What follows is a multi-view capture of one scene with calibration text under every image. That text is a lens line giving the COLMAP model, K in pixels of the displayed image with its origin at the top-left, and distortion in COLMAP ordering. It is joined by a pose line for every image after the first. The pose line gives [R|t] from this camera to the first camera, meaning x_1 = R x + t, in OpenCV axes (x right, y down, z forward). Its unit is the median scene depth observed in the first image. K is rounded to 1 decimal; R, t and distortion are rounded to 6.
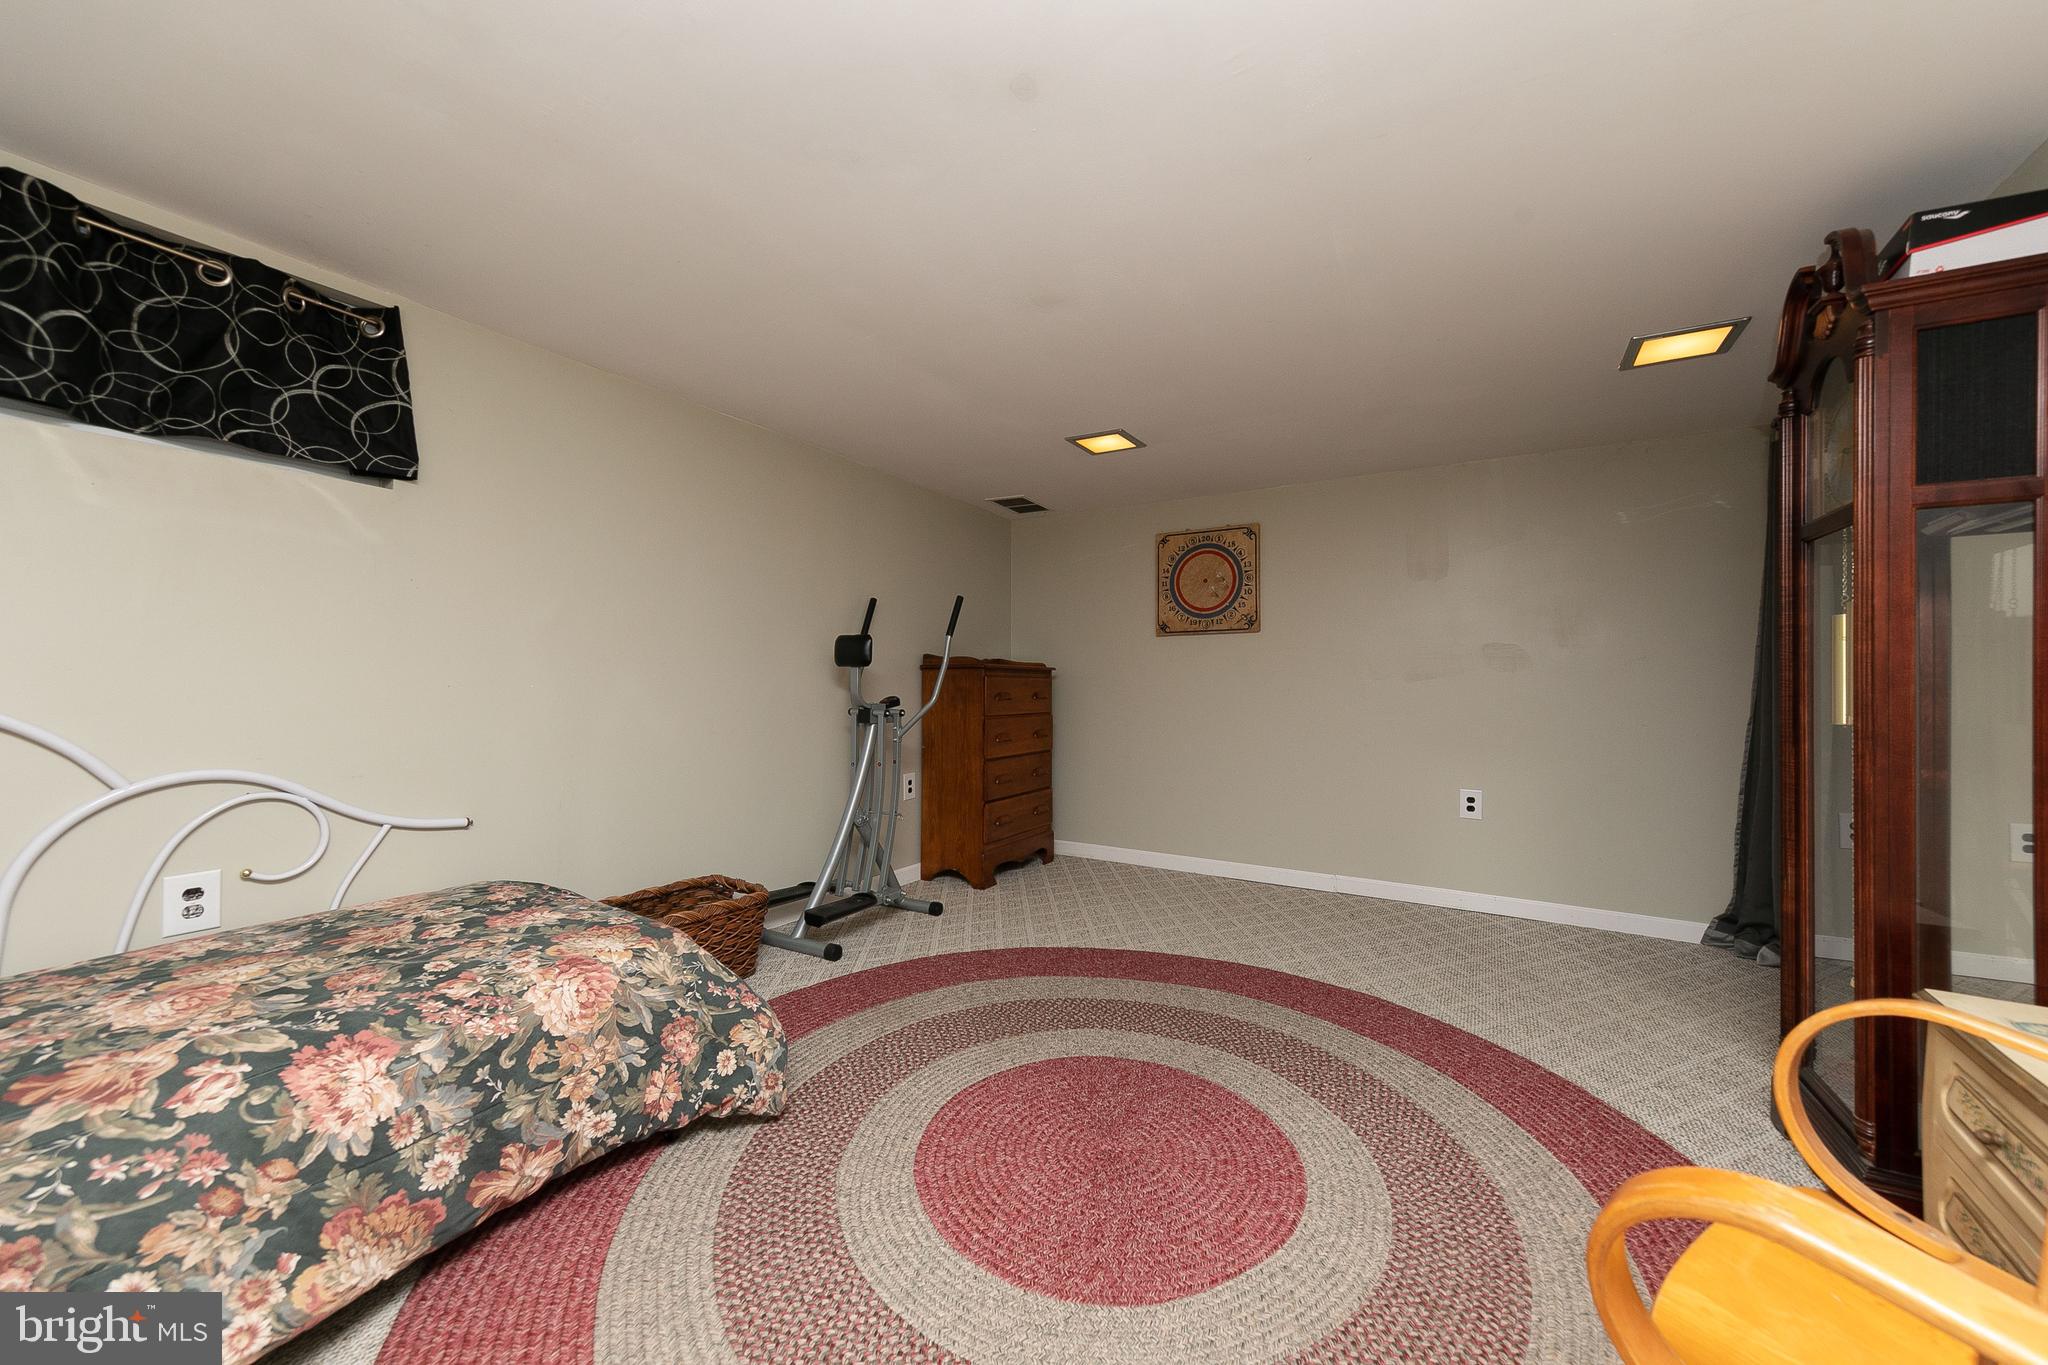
lens RADIAL K [[763.4, 0, 1023.9], [0, 763.4, 681.4], [0, 0, 1]] dist [-0.007563, -0.000718]
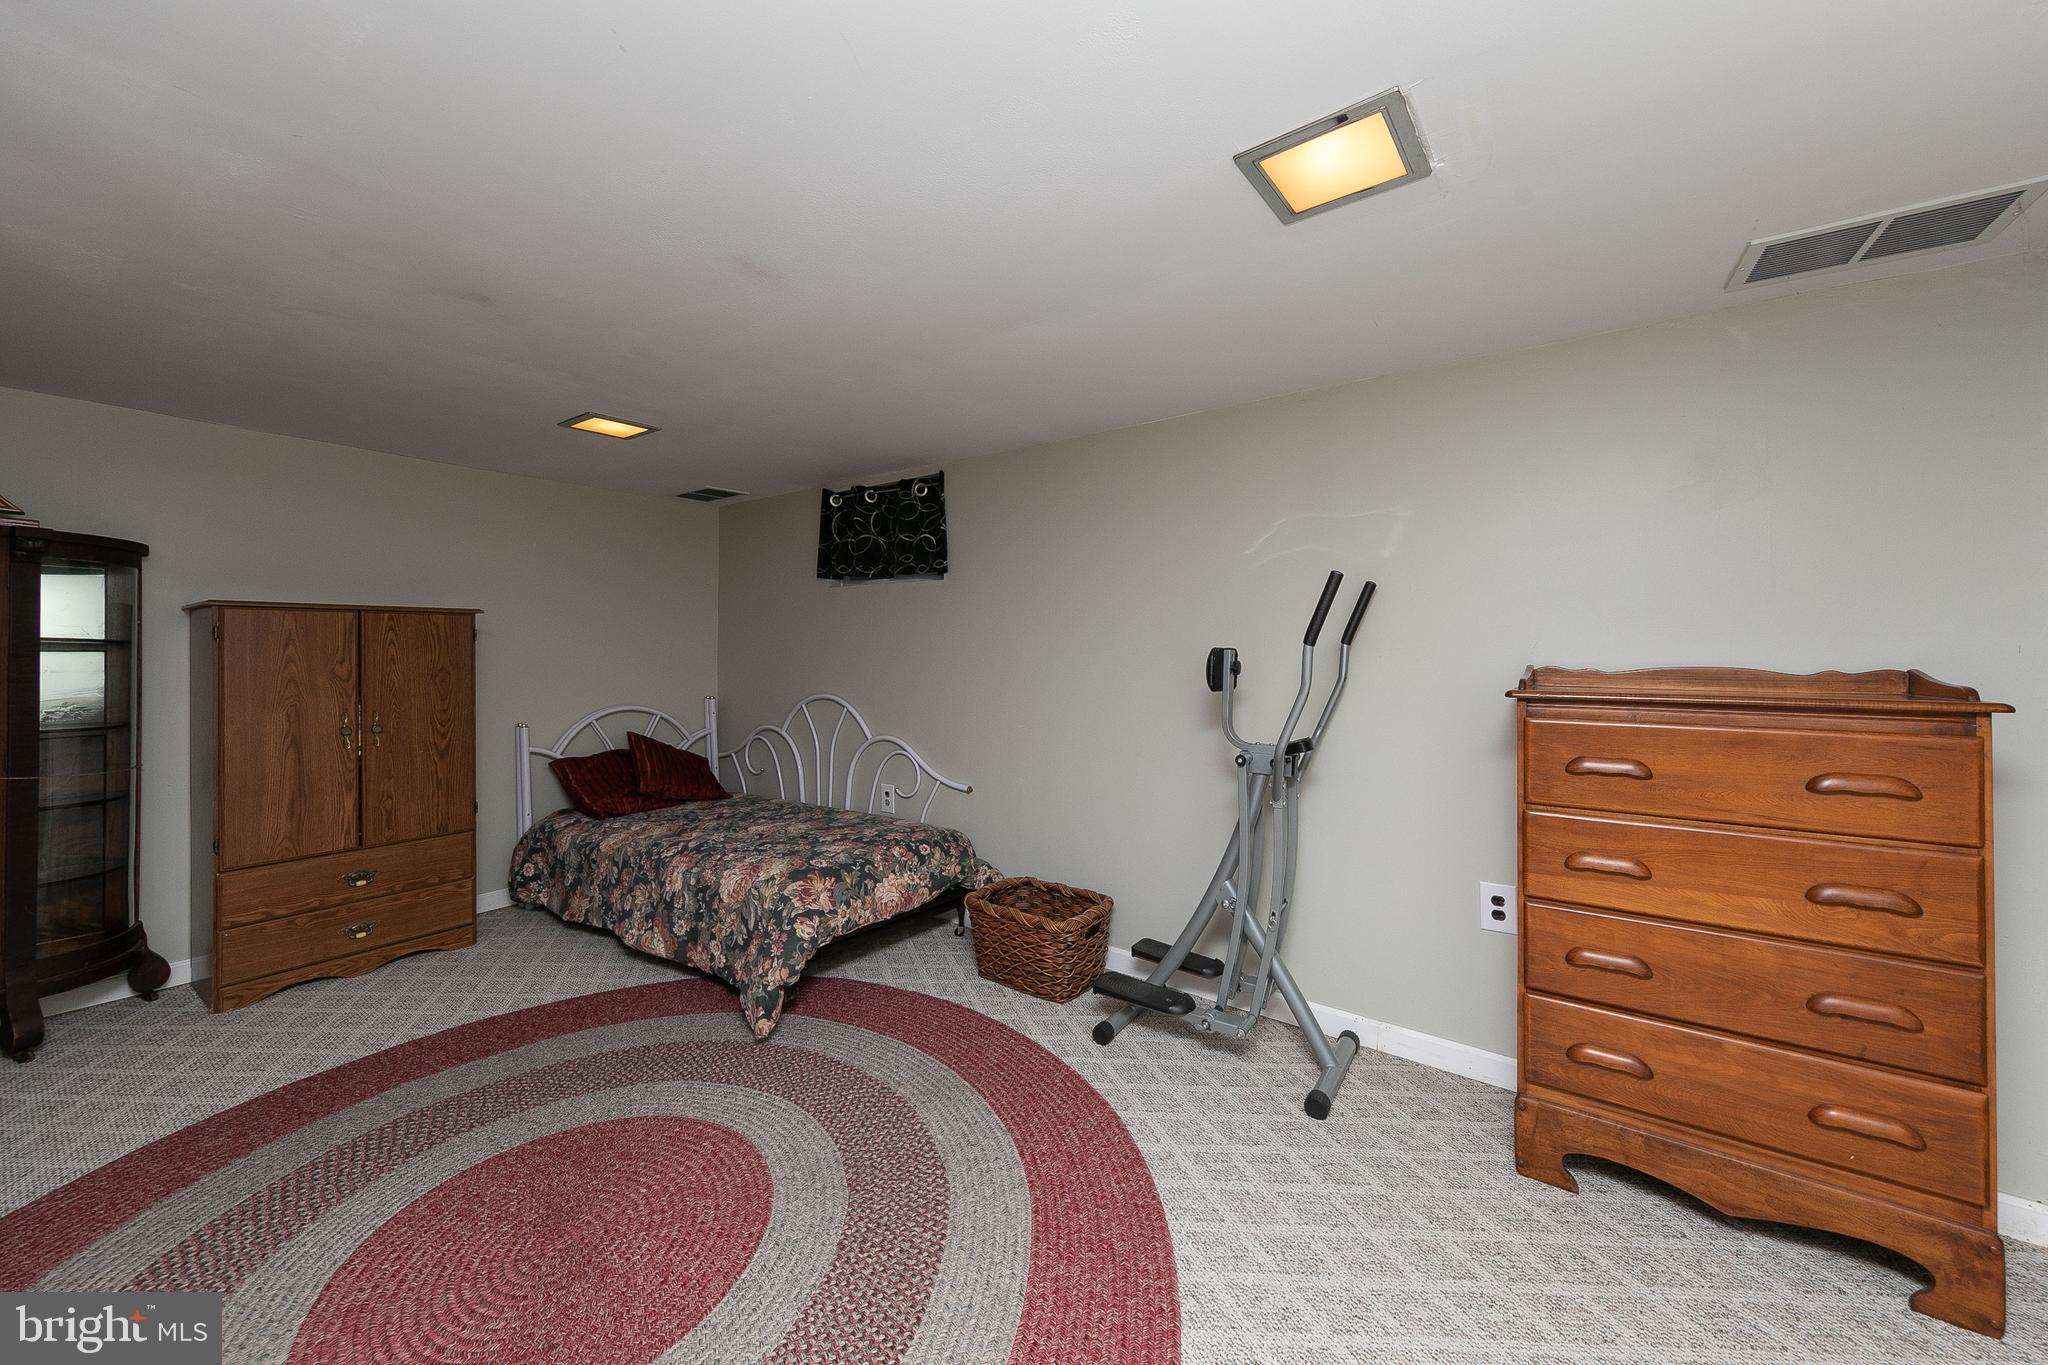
lens RADIAL K [[763.4, 0, 1054.8], [0, 763.4, 649.8], [0, 0, 1]] dist [-0.007563, -0.000718]
pose [[-0.089379, -0.010170, -0.995946, 1.095815], [-0.001166, 0.999948, -0.010106, -0.110319], [0.995997, 0.000258, -0.089386, 1.877139]]
